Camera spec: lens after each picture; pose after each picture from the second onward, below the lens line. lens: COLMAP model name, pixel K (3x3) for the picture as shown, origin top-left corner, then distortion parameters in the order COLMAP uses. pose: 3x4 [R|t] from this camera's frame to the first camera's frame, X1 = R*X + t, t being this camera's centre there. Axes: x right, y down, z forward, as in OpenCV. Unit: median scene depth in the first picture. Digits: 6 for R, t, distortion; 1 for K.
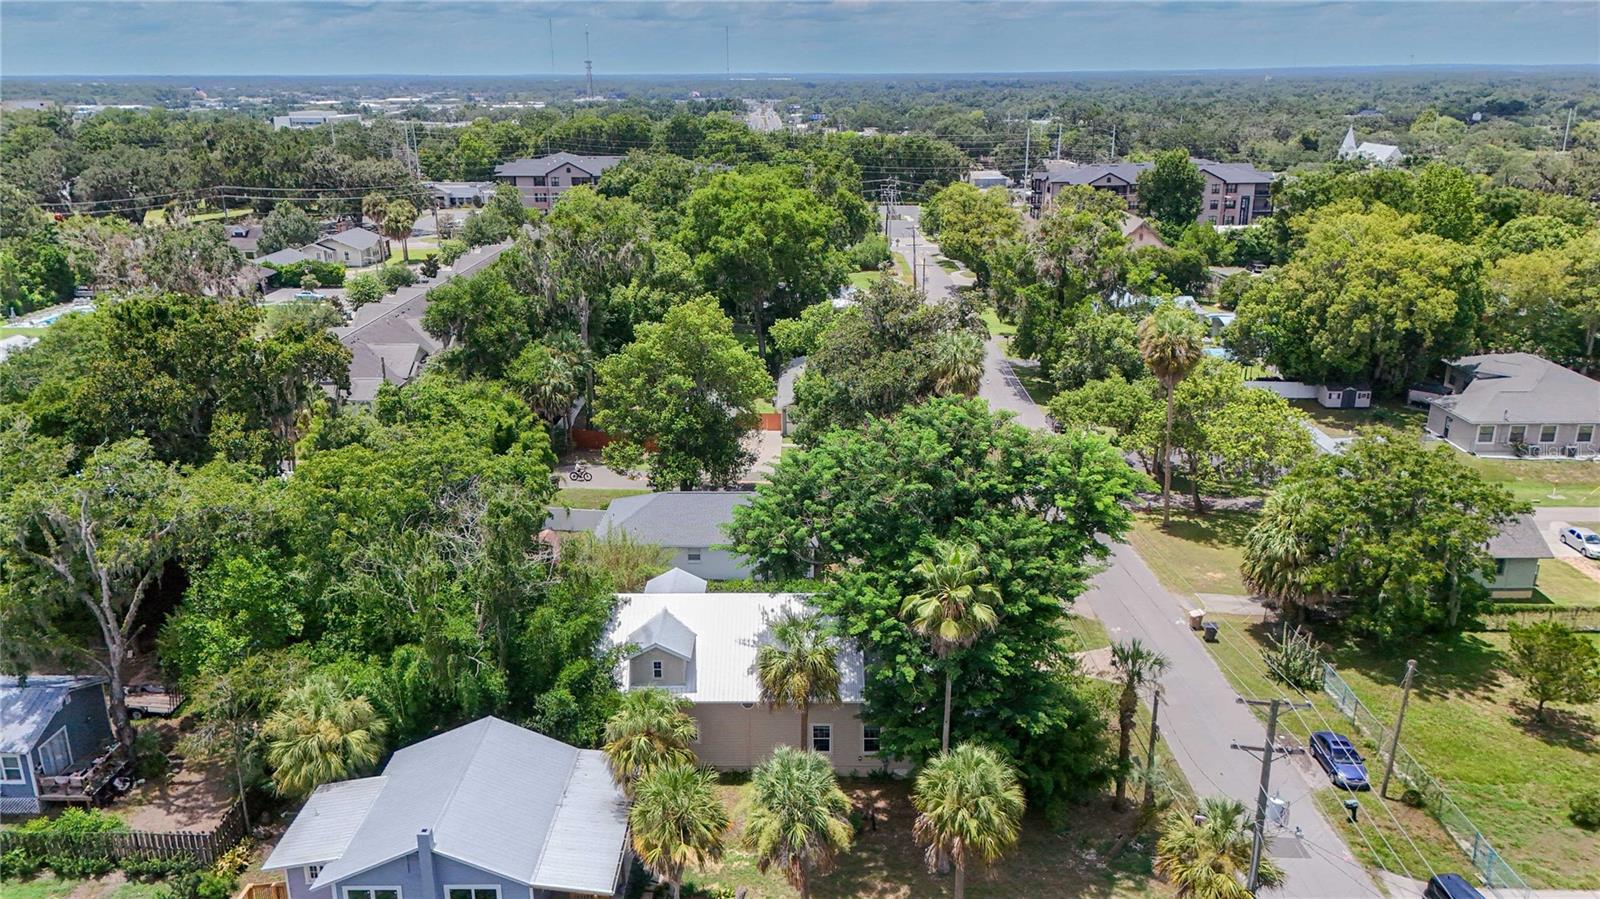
lens RADIAL K [[1166.2, 0, 792.5], [0, 1166.2, 451.2], [0, 0, 1]] dist [0.088378, -0.135227]
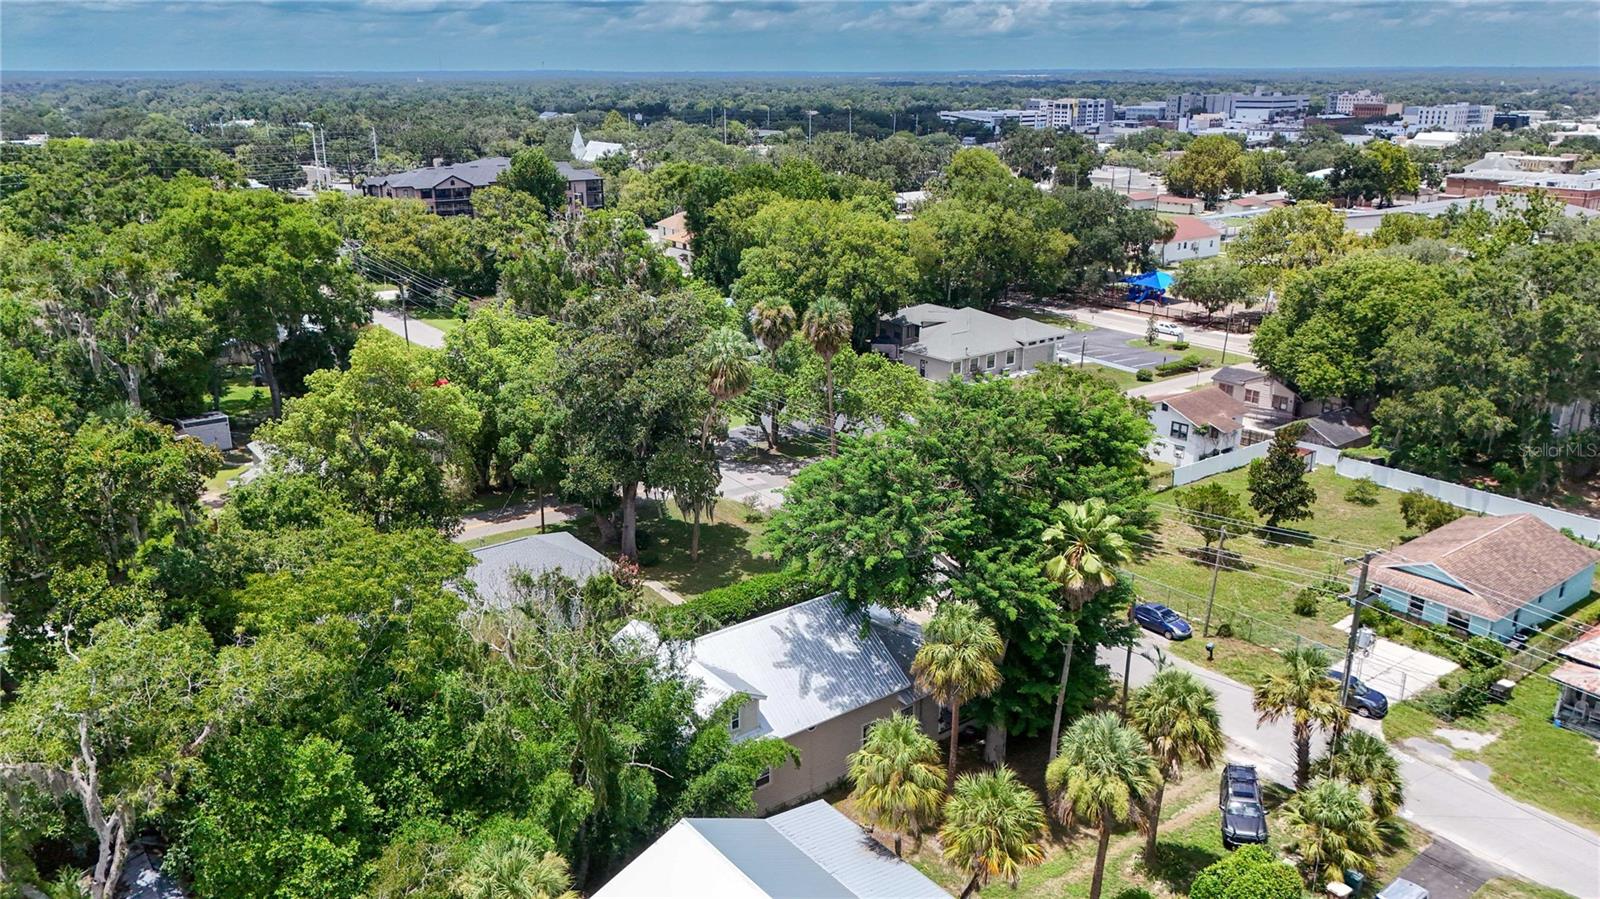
lens RADIAL K [[1166.2, 0, 792.5], [0, 1166.2, 451.2], [0, 0, 1]] dist [0.088378, -0.135227]
pose [[0.787819, -0.183489, 0.587939, -0.270726], [0.184407, 0.981073, 0.059082, -0.030916], [-0.587652, 0.061874, 0.806745, 0.100104]]
